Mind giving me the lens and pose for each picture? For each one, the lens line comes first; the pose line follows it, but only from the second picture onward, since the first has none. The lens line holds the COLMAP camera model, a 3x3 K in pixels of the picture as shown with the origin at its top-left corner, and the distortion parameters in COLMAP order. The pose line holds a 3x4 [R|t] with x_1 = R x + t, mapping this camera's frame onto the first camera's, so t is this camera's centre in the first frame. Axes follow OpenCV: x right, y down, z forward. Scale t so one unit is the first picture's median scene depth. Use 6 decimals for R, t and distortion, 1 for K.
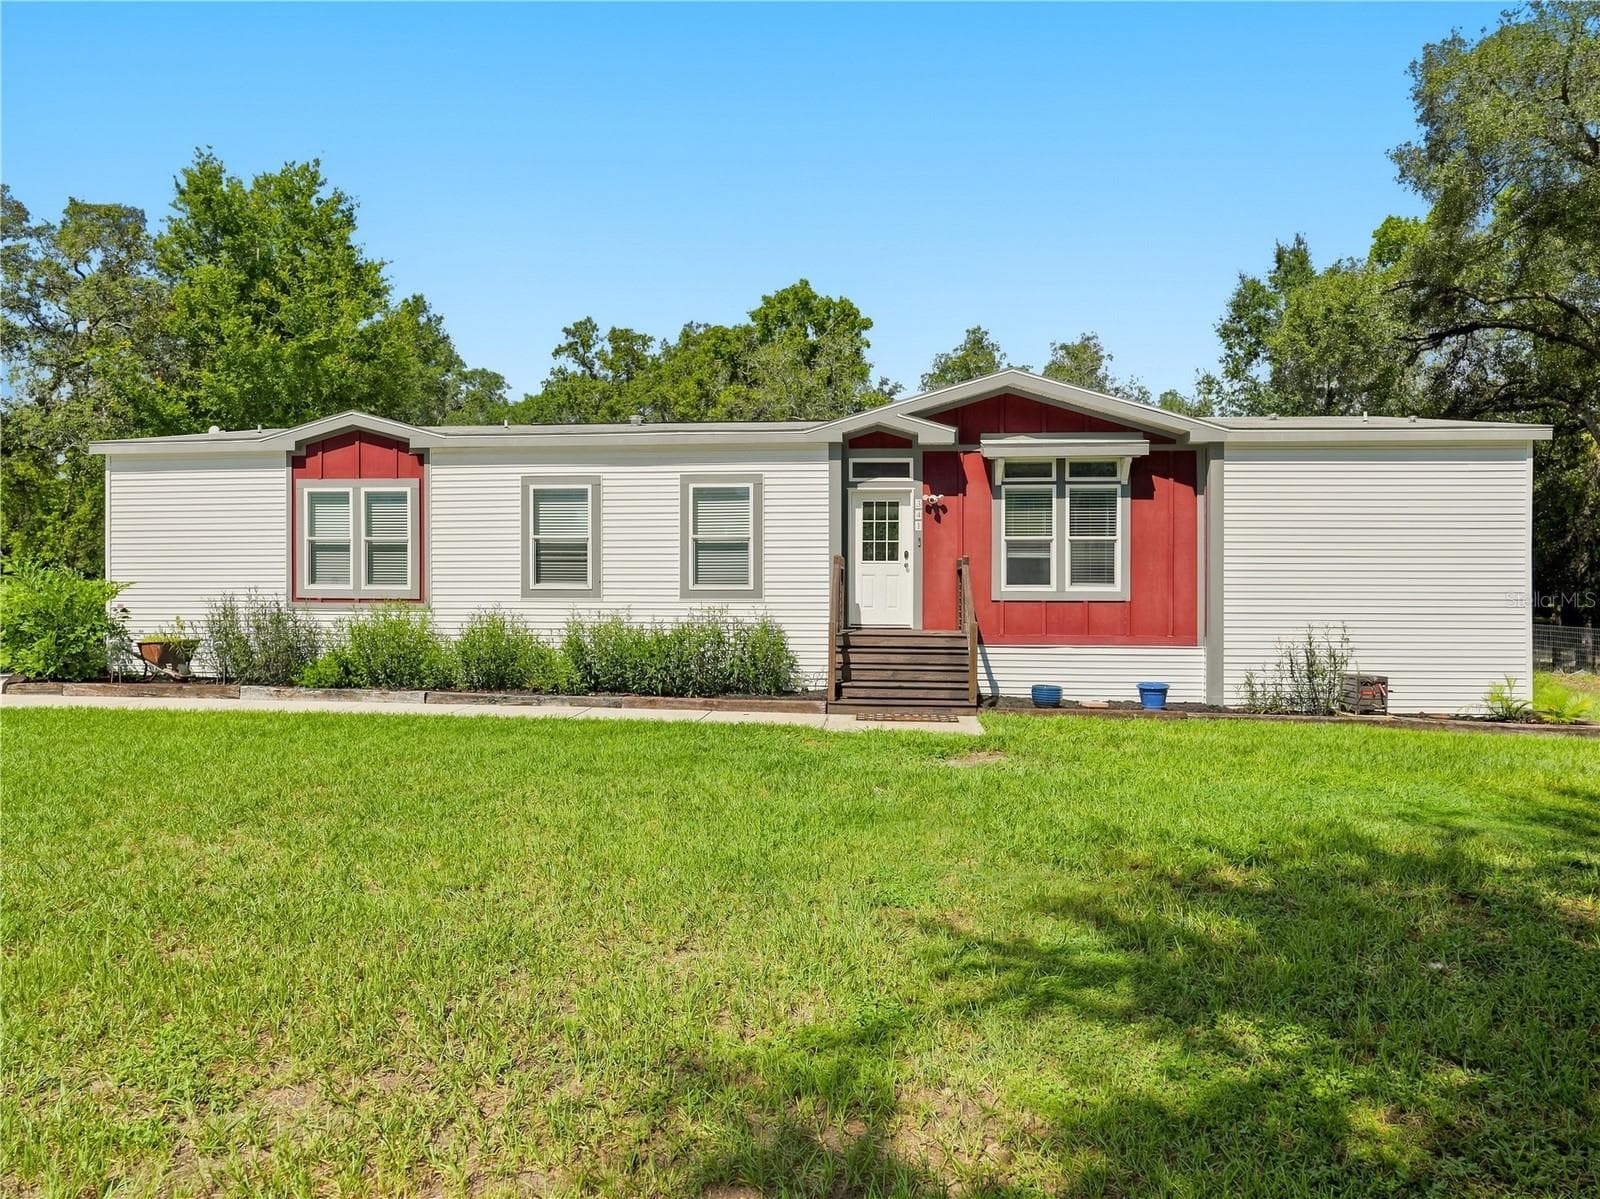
lens RADIAL K [[986.8, 0, 800.0], [0, 986.8, 599.5], [0, 0, 1]] dist [-0.051025, 0.028527]
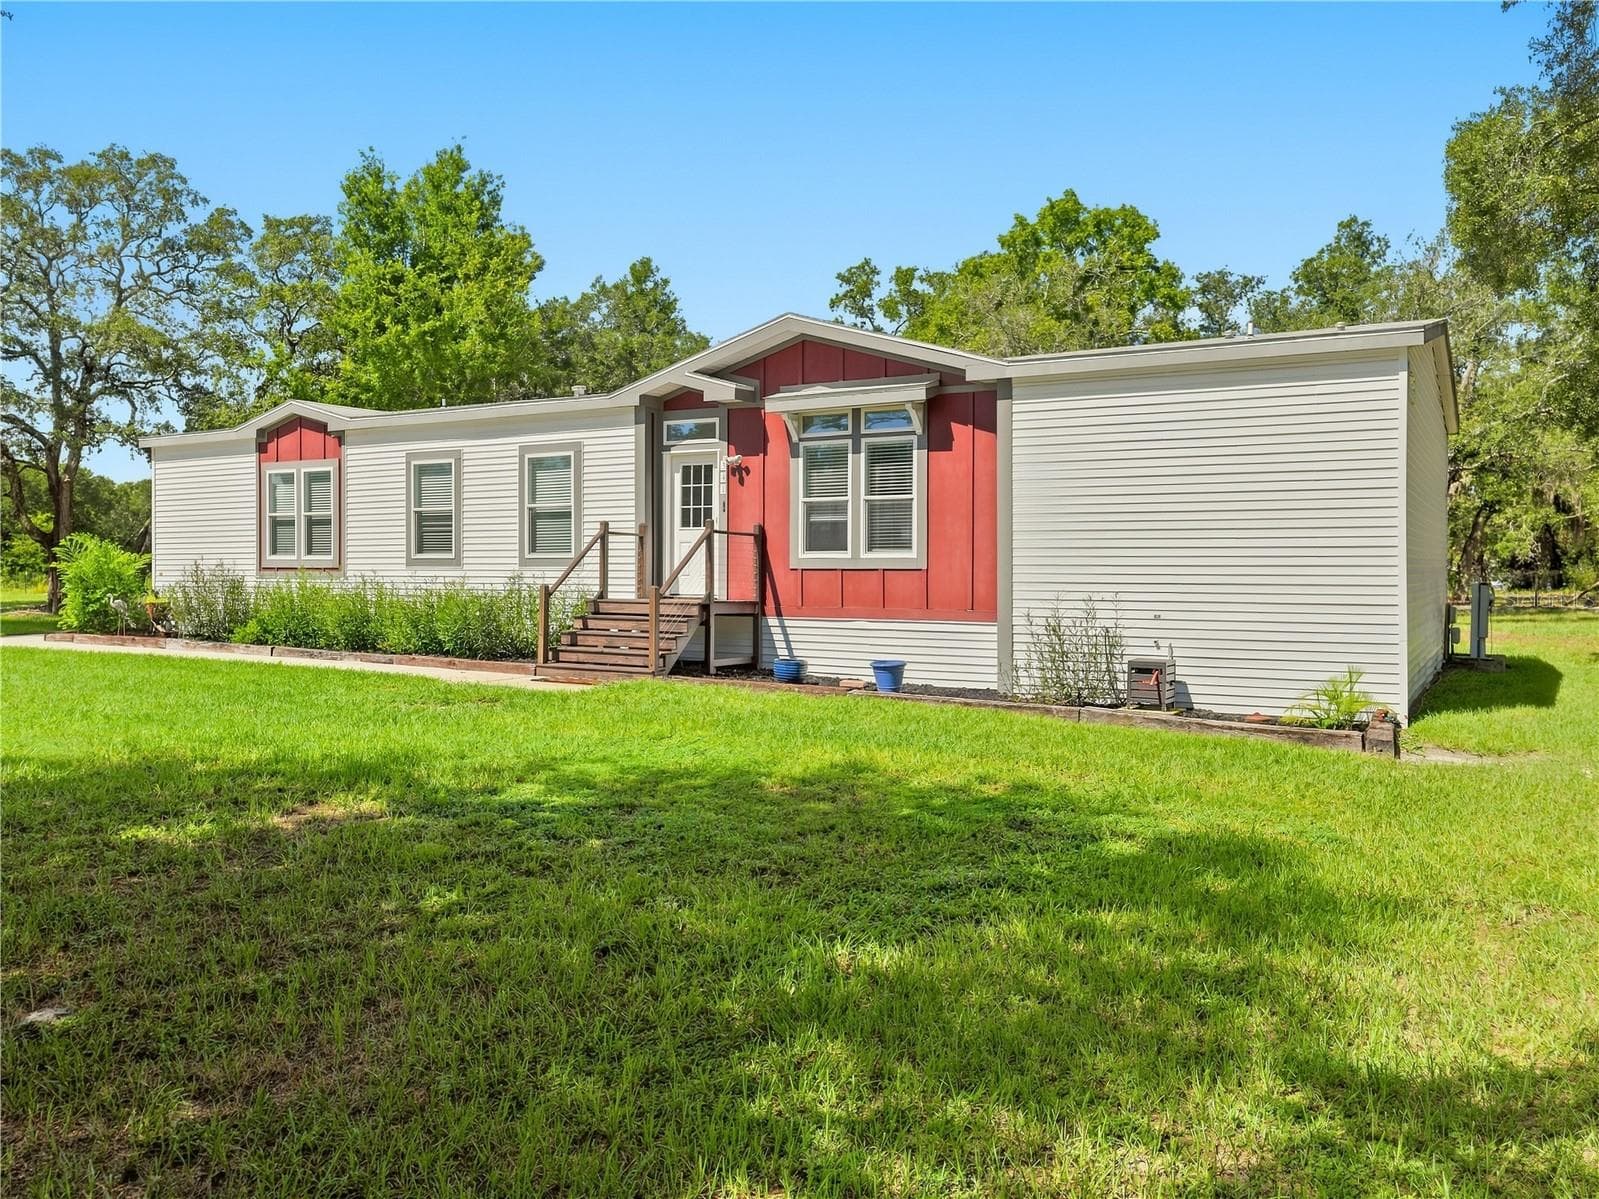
lens RADIAL K [[1218.8, 0, 799.5], [0, 1218.8, 599.5], [0, 0, 1]] dist [-0.009300, -0.003834]
pose [[0.905262, 0.010900, -0.424714, 0.677174], [-0.008066, 0.999932, 0.008471, 0.019651], [0.424777, -0.004243, 0.905288, -0.020208]]
